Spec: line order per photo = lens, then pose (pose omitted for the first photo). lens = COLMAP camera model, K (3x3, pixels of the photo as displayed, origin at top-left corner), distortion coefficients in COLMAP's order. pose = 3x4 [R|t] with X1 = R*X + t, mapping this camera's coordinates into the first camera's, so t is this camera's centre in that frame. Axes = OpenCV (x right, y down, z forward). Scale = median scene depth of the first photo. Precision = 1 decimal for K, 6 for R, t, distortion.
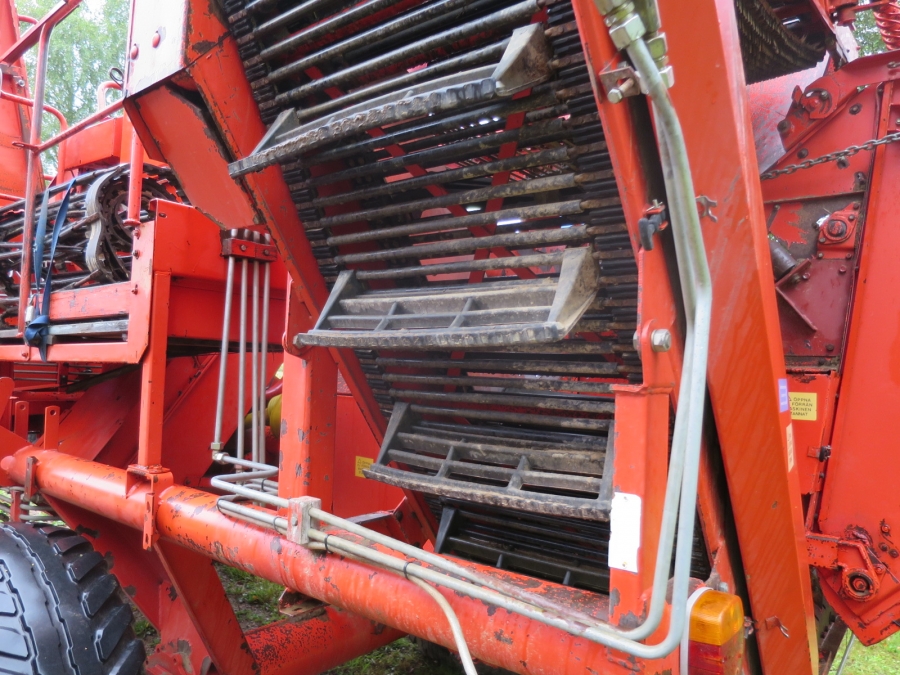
lens RADIAL K [[643.6, 0, 450.0], [0, 643.6, 337.5], [0, 0, 1]] dist [-0.055468, 0.006373]
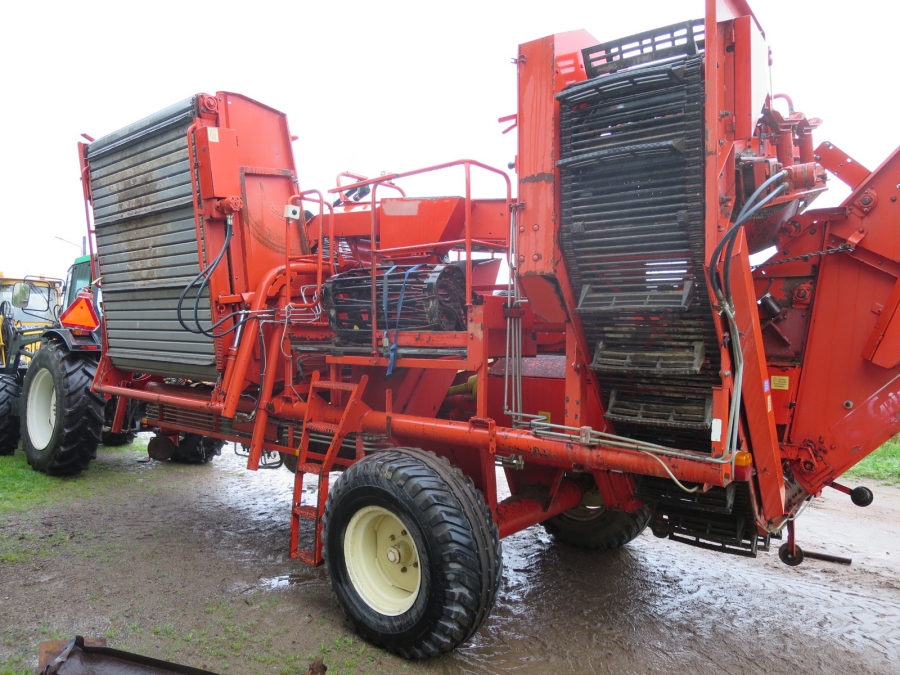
lens RADIAL K [[643.6, 0, 450.0], [0, 643.6, 337.5], [0, 0, 1]] dist [-0.055468, 0.006373]
pose [[0.999584, -0.021840, -0.018829, -0.528254], [0.023088, 0.997363, 0.068801, -0.223291], [0.017276, -0.069207, 0.997453, -1.170087]]
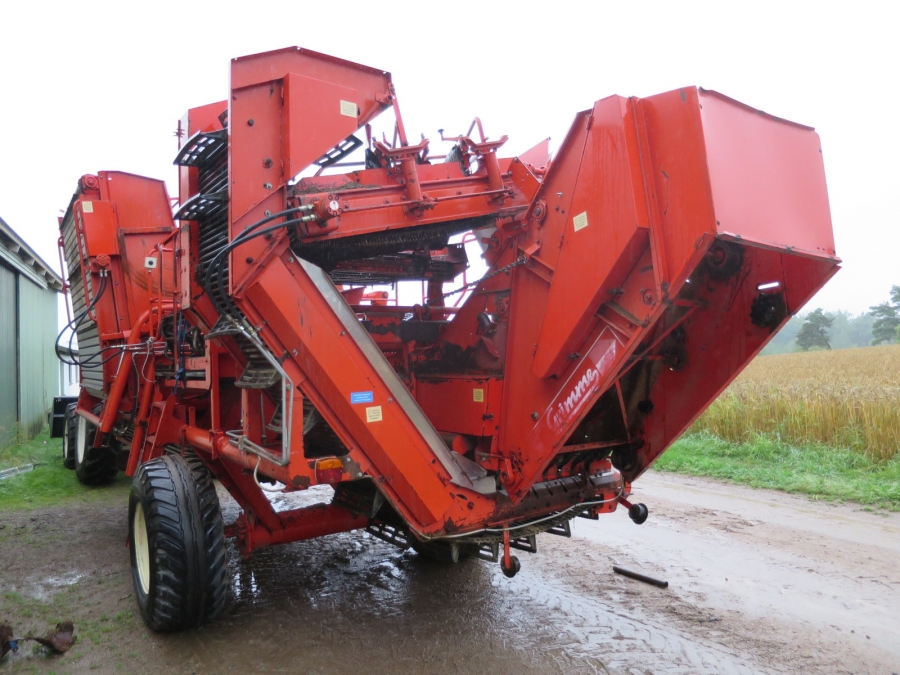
lens RADIAL K [[643.6, 0, 450.0], [0, 643.6, 337.5], [0, 0, 1]] dist [-0.055468, 0.006373]
pose [[0.959747, -0.066217, -0.272947, 1.143766], [0.074360, 0.997039, 0.019589, -0.145180], [0.270842, -0.039097, 0.961830, -1.189258]]
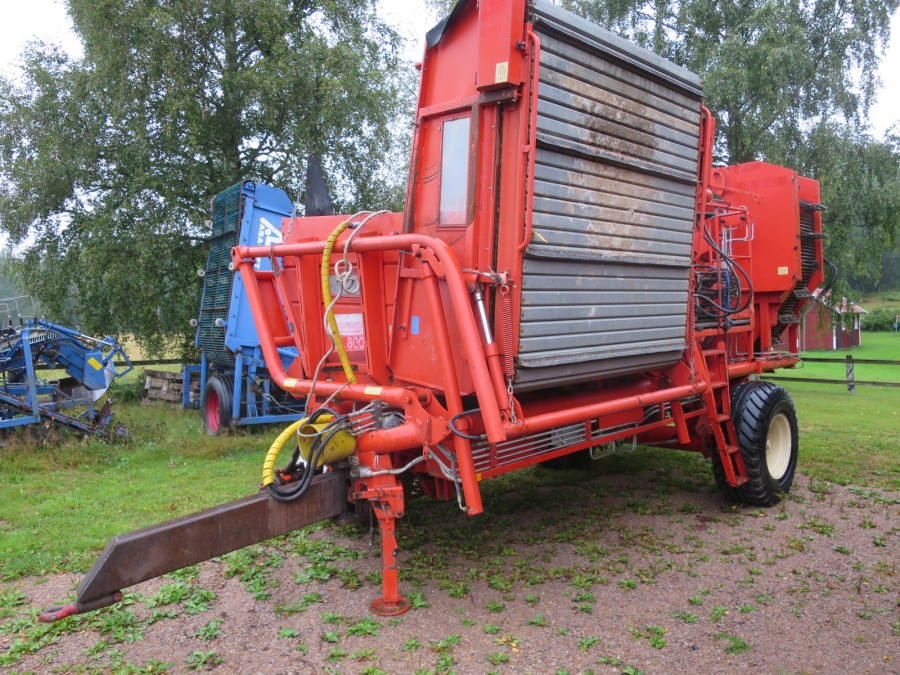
lens RADIAL K [[643.6, 0, 450.0], [0, 643.6, 337.5], [0, 0, 1]] dist [-0.055468, 0.006373]
pose [[0.153237, -0.065922, 0.985988, -4.579543], [-0.012295, 0.997568, 0.068607, -0.159167], [-0.988113, -0.022635, 0.152054, 2.226932]]
